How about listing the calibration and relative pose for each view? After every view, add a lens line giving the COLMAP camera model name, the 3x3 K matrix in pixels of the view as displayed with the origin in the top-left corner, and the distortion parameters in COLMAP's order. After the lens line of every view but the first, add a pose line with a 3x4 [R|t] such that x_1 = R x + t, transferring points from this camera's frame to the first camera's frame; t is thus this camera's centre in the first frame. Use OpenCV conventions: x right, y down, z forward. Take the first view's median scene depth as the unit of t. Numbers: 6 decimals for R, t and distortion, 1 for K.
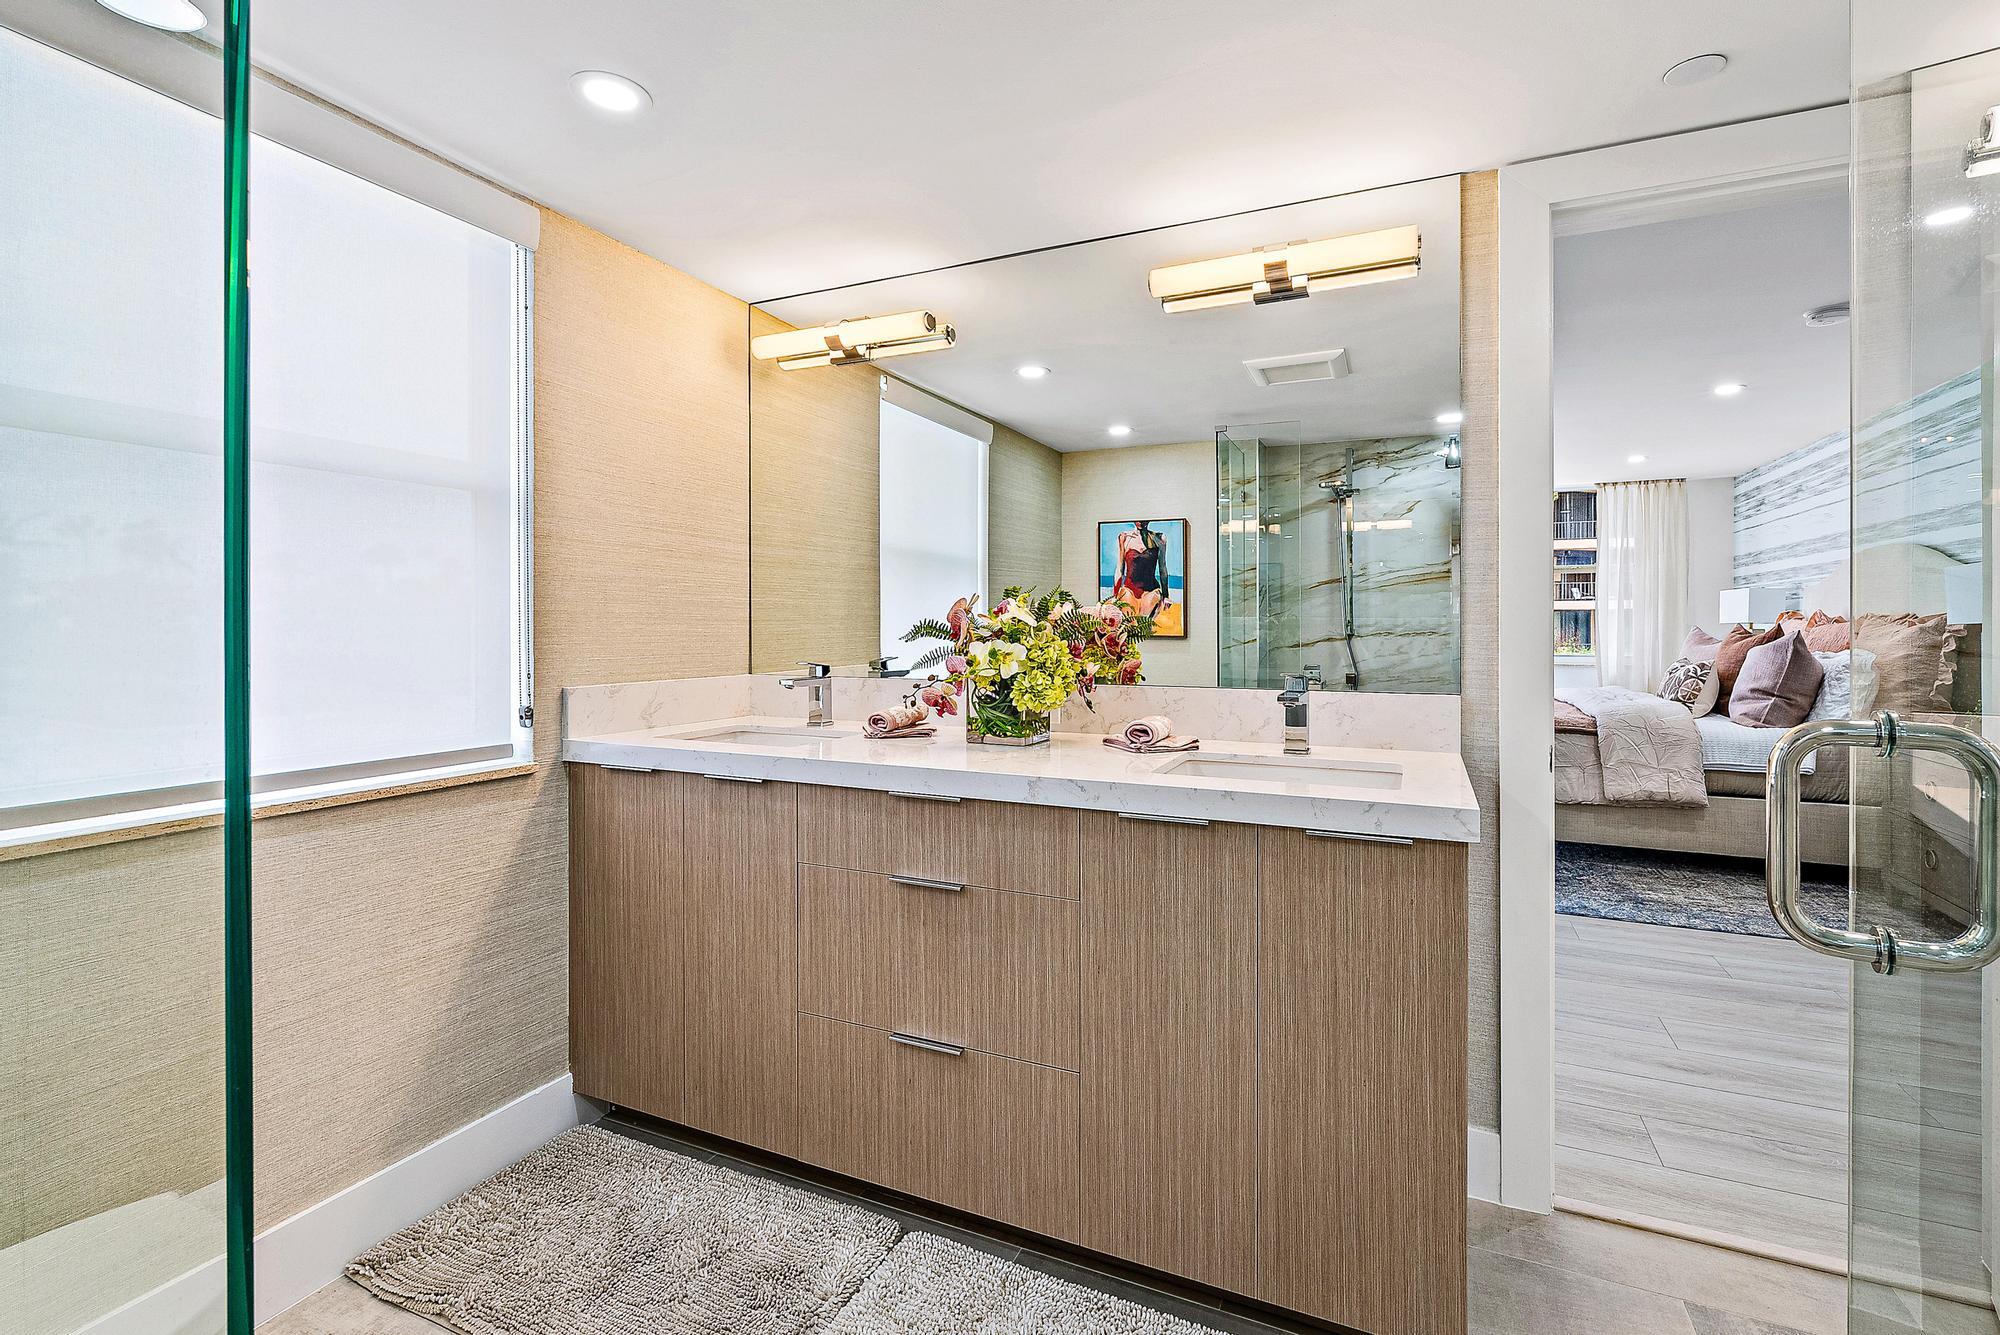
lens RADIAL K [[852.9, 0, 1009.7], [0, 852.9, 627.9], [0, 0, 1]] dist [0.002674, -0.000032]
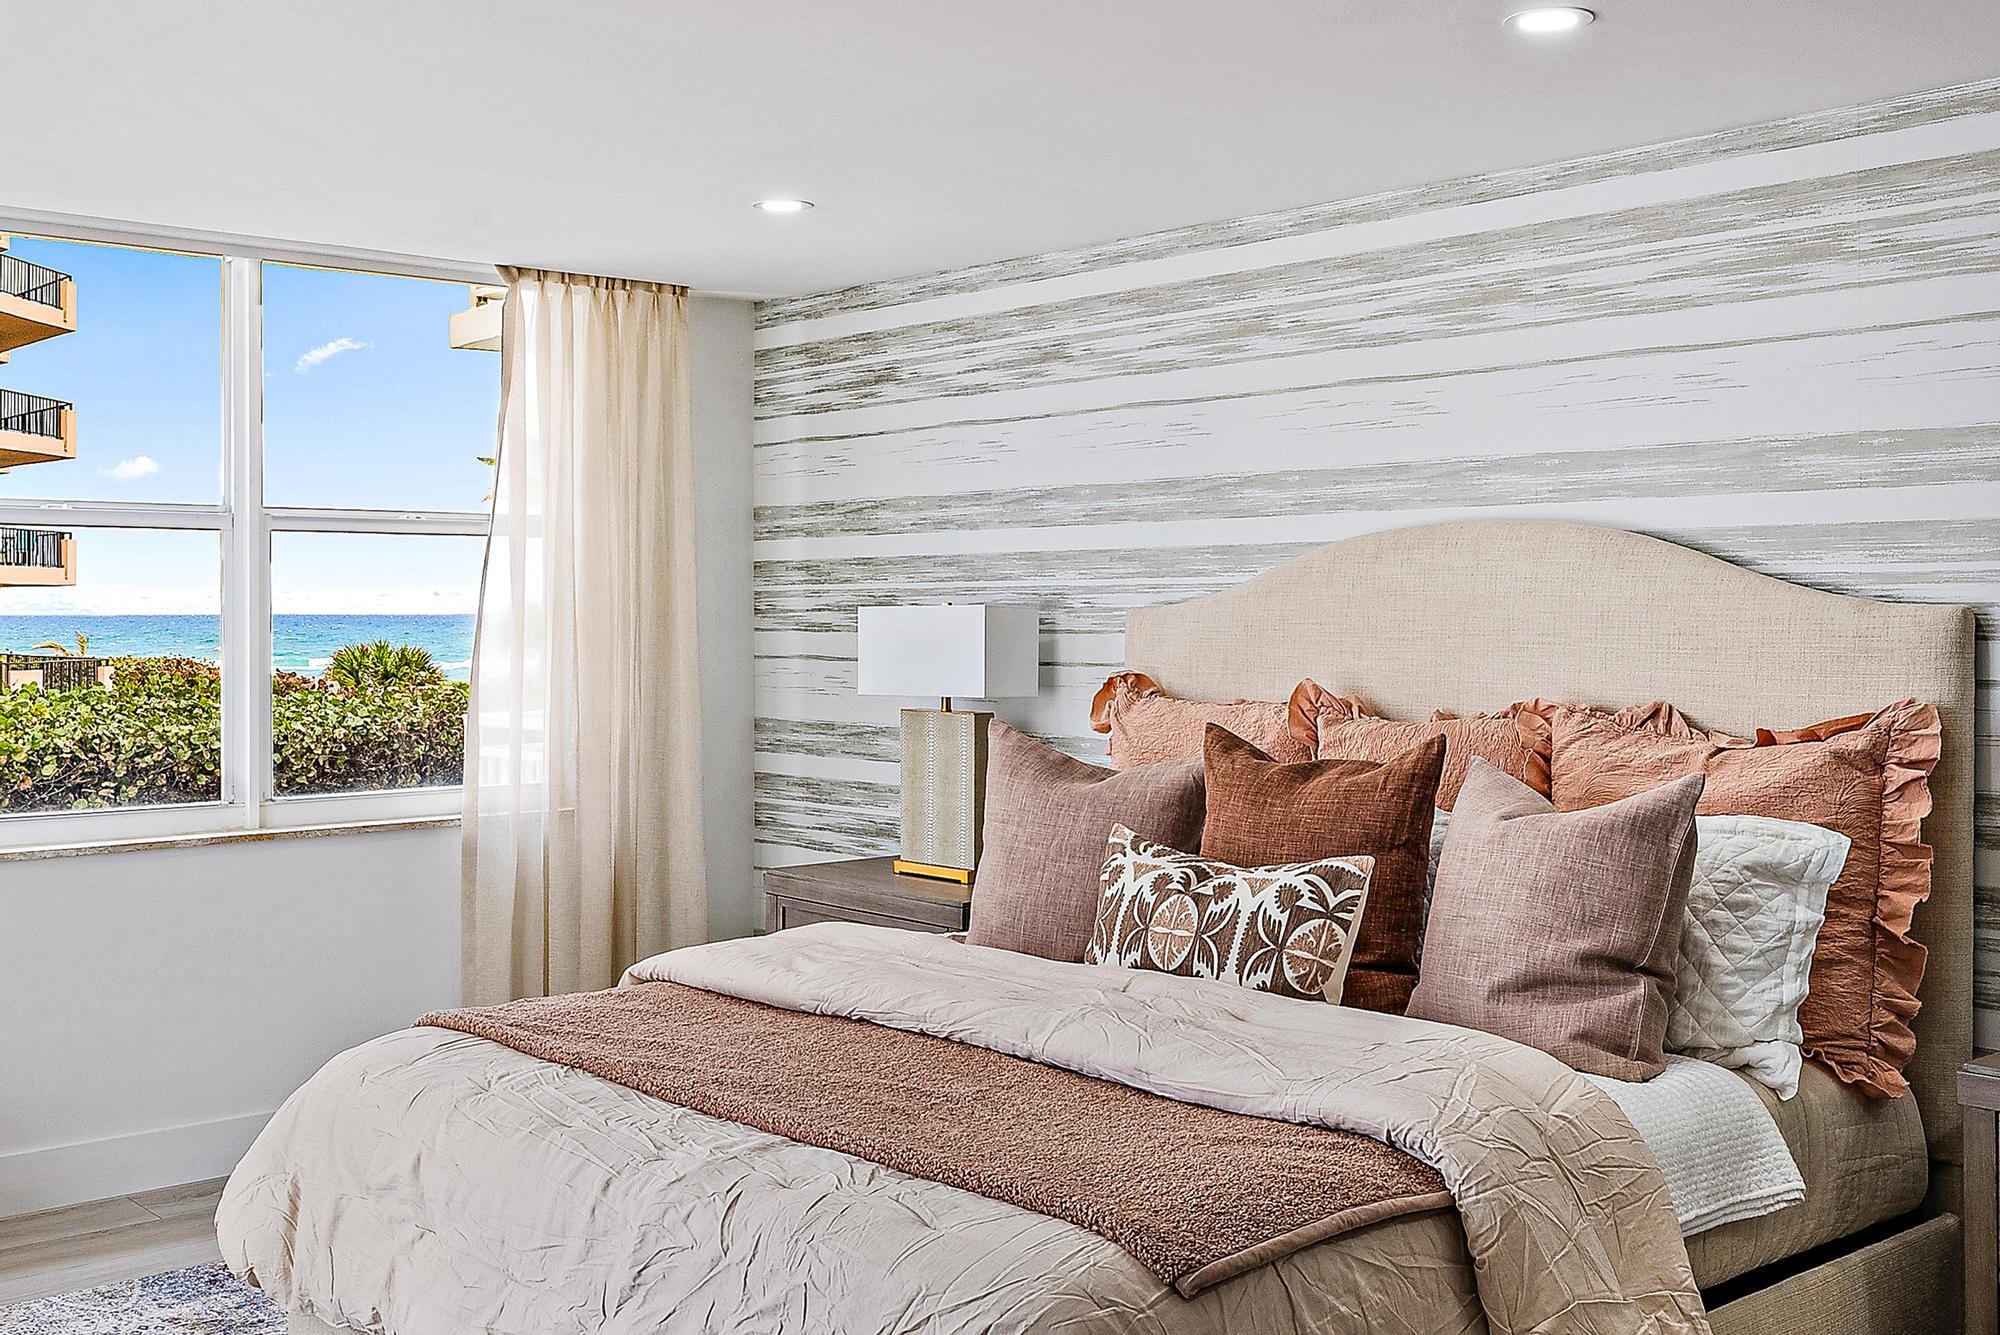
lens RADIAL K [[2084.0, 0, 1006.0], [0, 2084.0, 659.9], [0, 0, 1]] dist [-0.026796, 0.000000]
pose [[0.412804, -0.022366, 0.910545, 0.041212], [0.005801, 0.999743, 0.021927, -0.041733], [-0.910802, -0.003770, 0.412827, 0.611712]]
